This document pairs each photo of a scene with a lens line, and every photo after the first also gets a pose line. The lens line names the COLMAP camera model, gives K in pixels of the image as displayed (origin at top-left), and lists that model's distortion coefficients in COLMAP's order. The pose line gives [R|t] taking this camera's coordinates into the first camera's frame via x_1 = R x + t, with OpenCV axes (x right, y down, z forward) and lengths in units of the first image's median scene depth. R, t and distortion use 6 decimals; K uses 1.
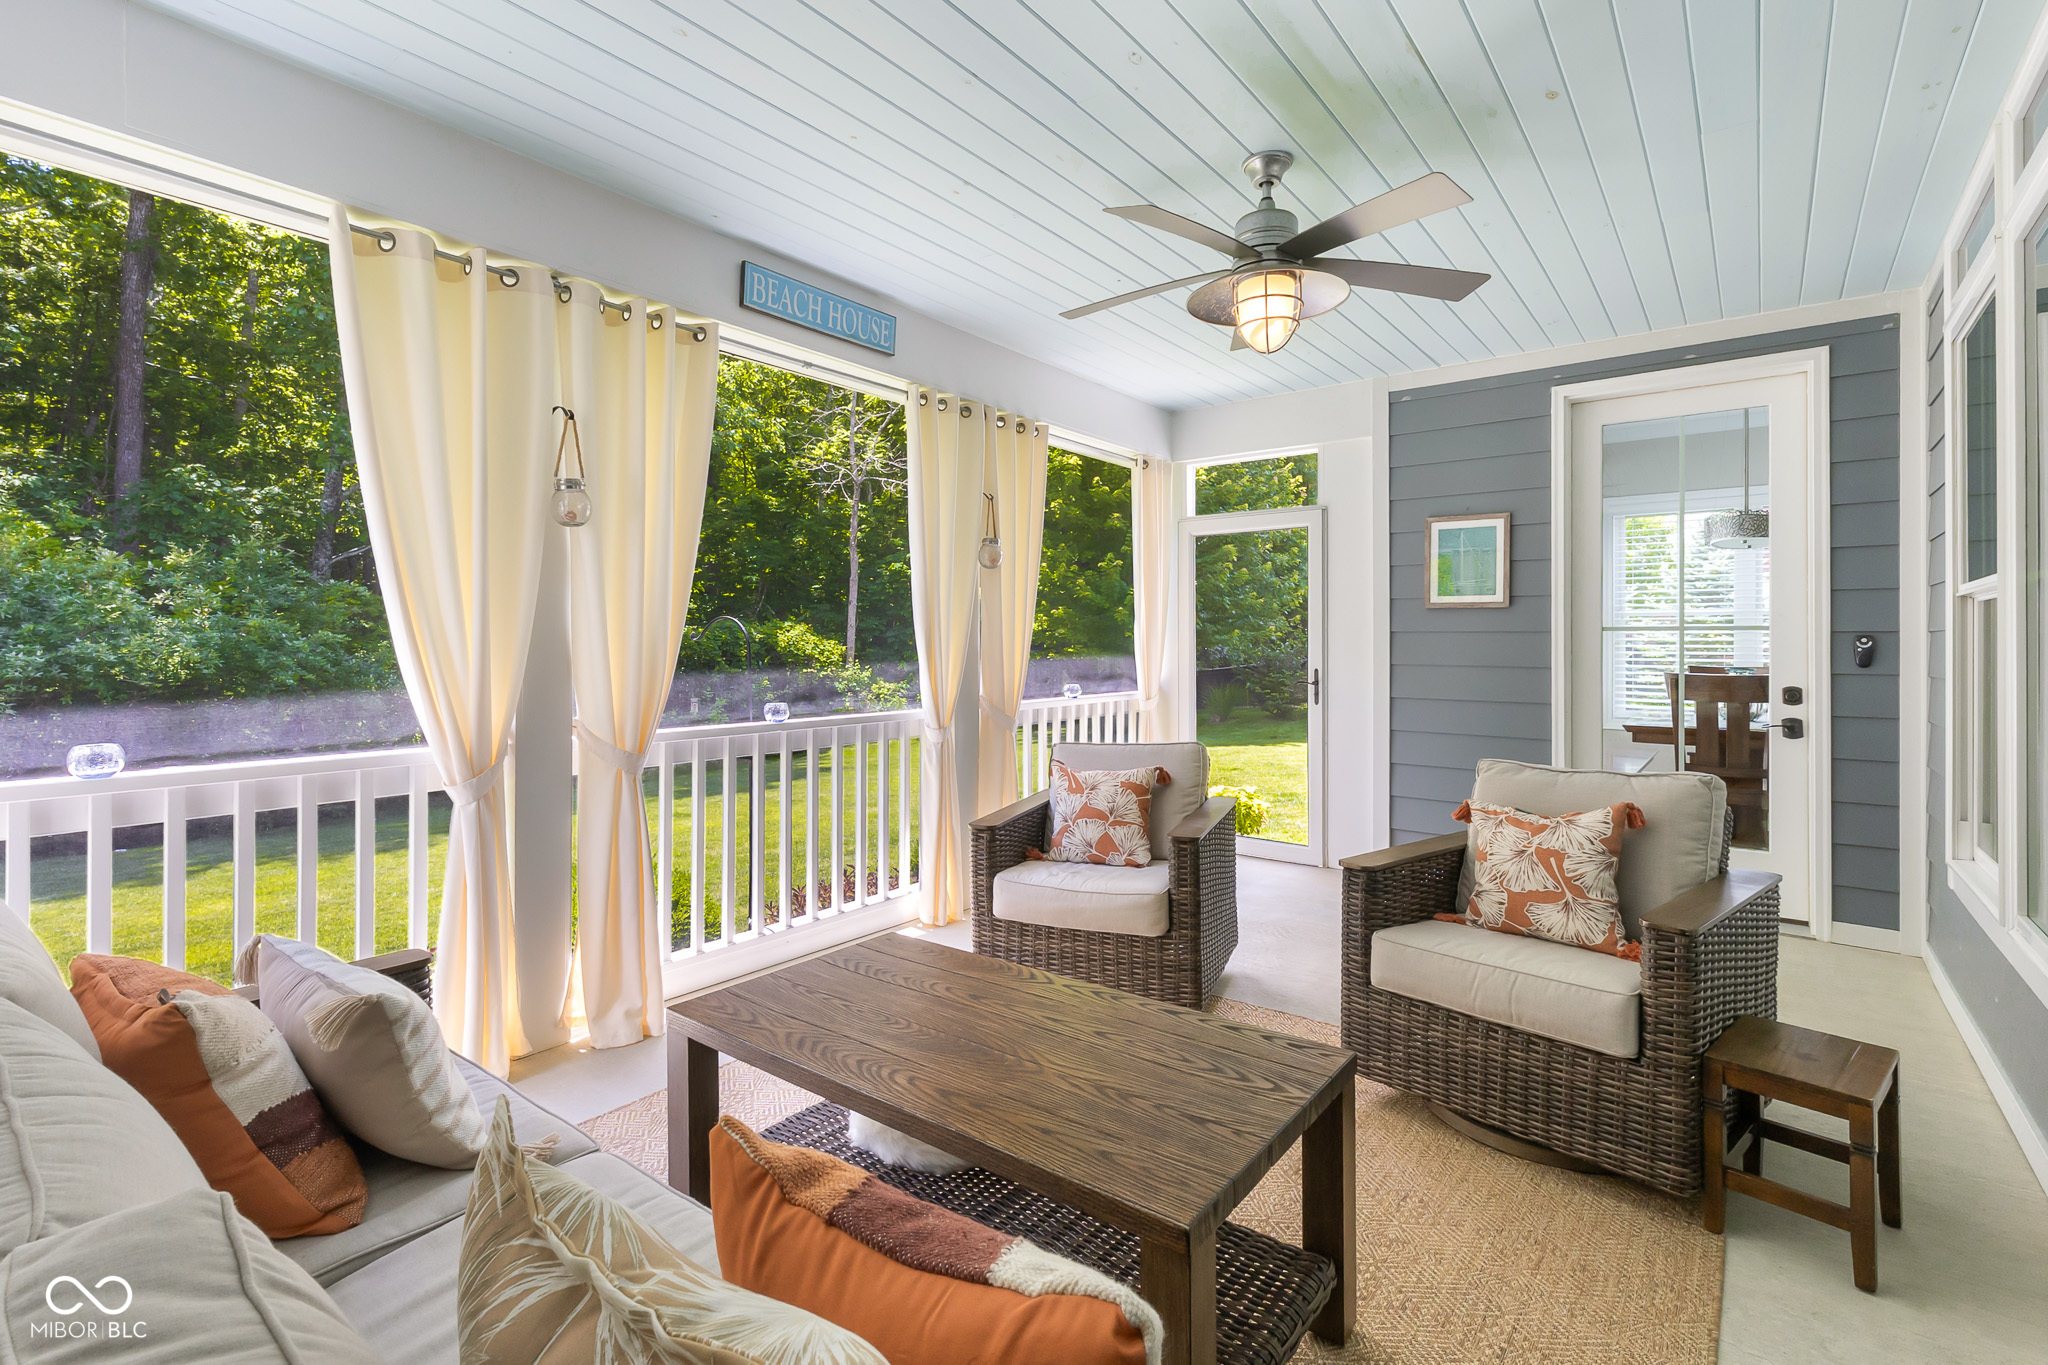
lens RADIAL K [[951.1, 0, 1024.2], [0, 951.1, 634.4], [0, 0, 1]] dist [0.000700, 0.000135]
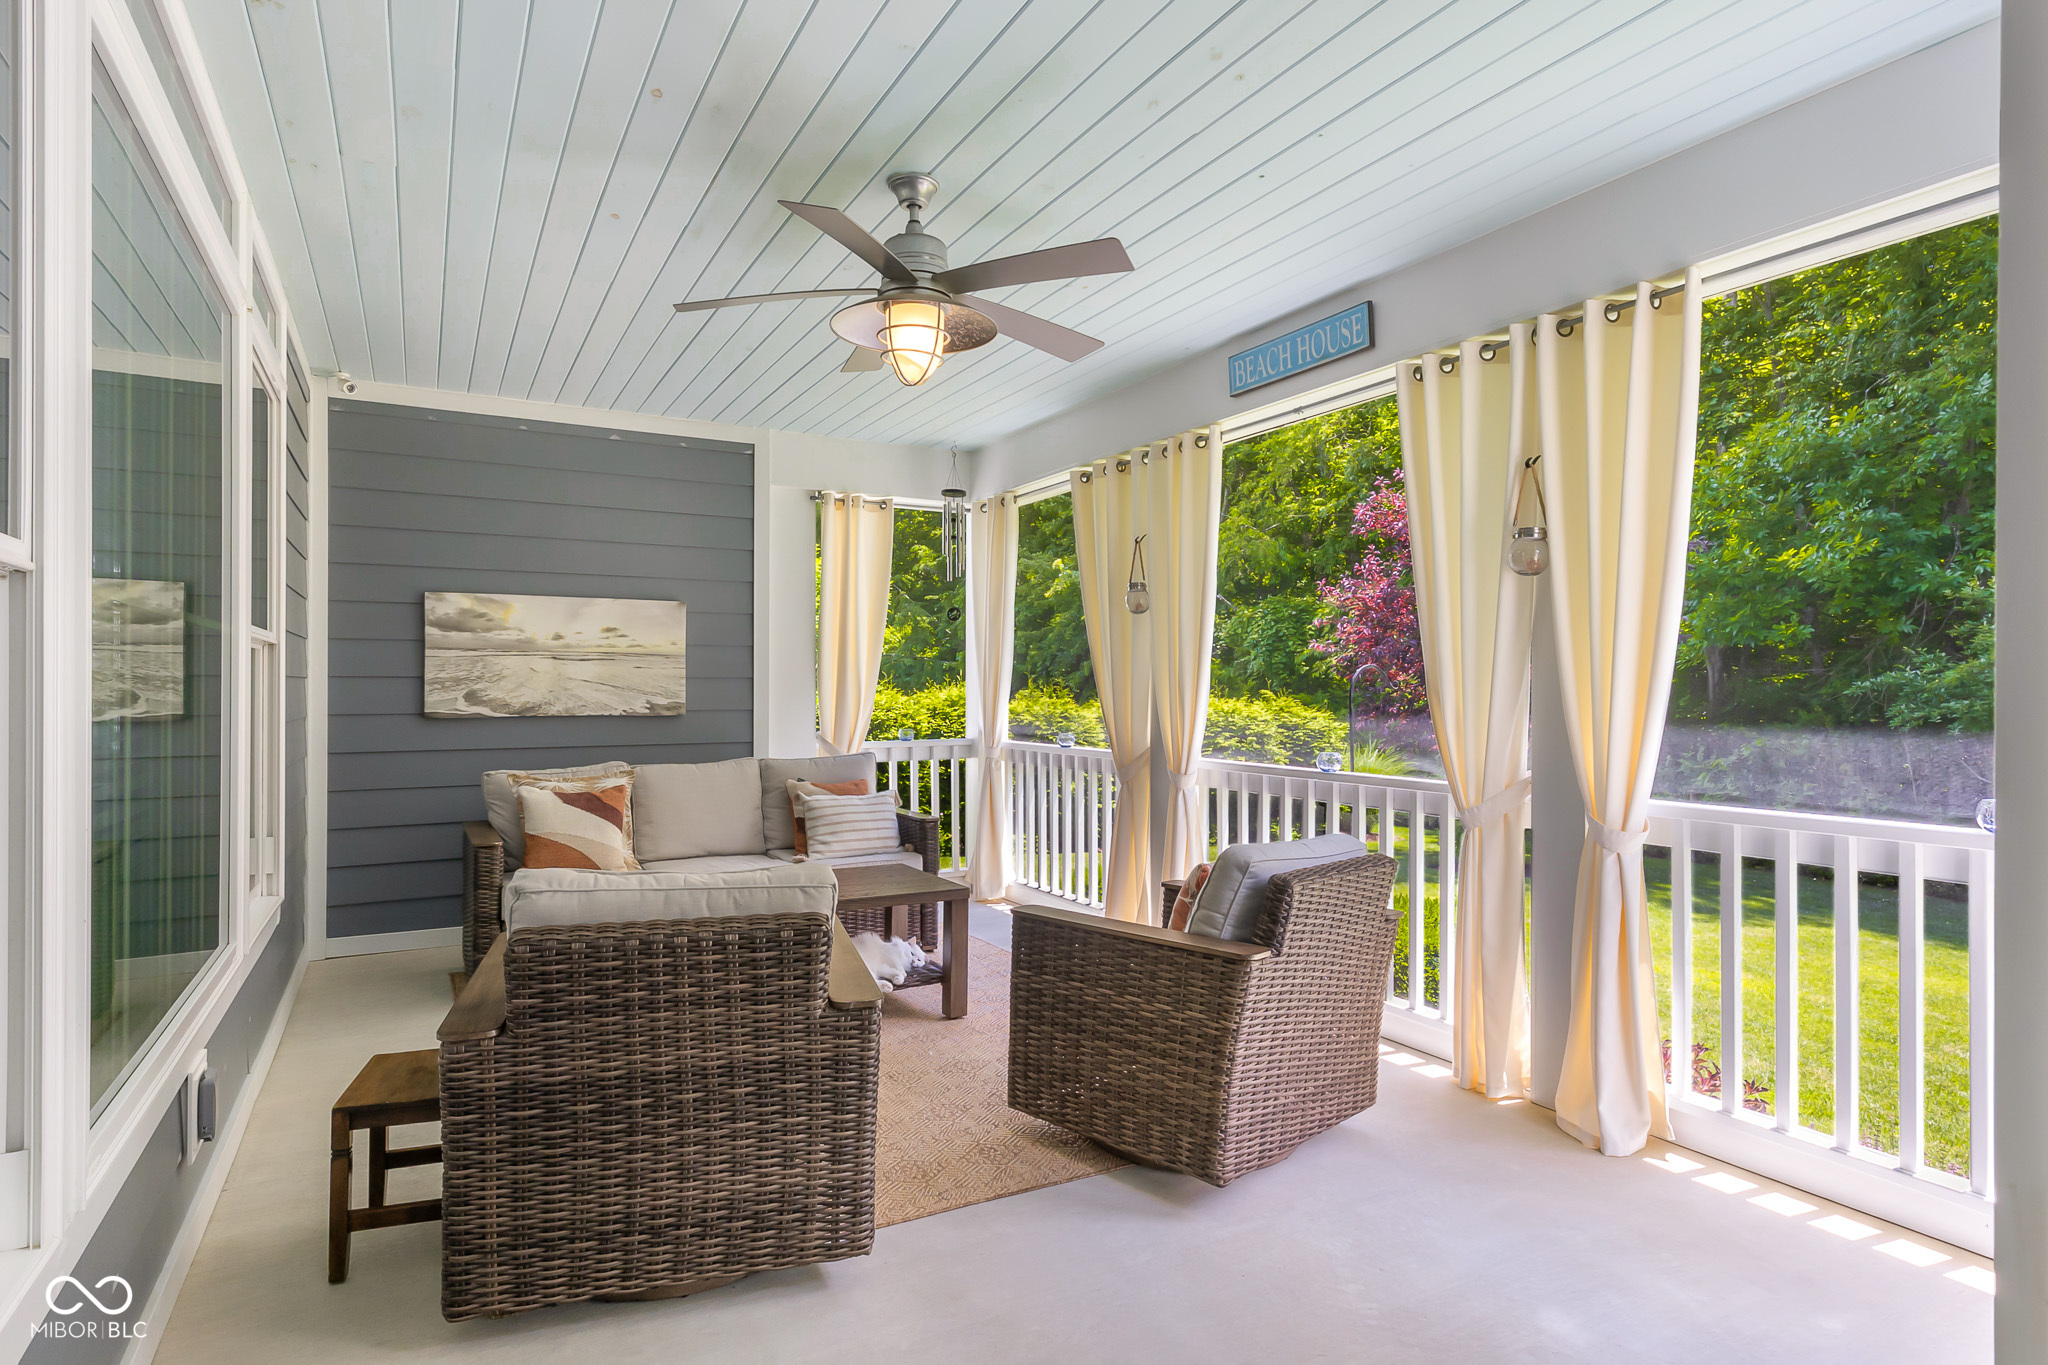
lens RADIAL K [[1077.2, 0, 1024.0], [0, 1077.2, 682.5], [0, 0, 1]] dist [-0.000135, 0.000037]
pose [[-0.391265, -0.007687, -0.920246, 0.725679], [-0.000820, 0.999968, -0.008004, 0.008627], [0.920278, -0.002378, -0.391258, 0.927800]]
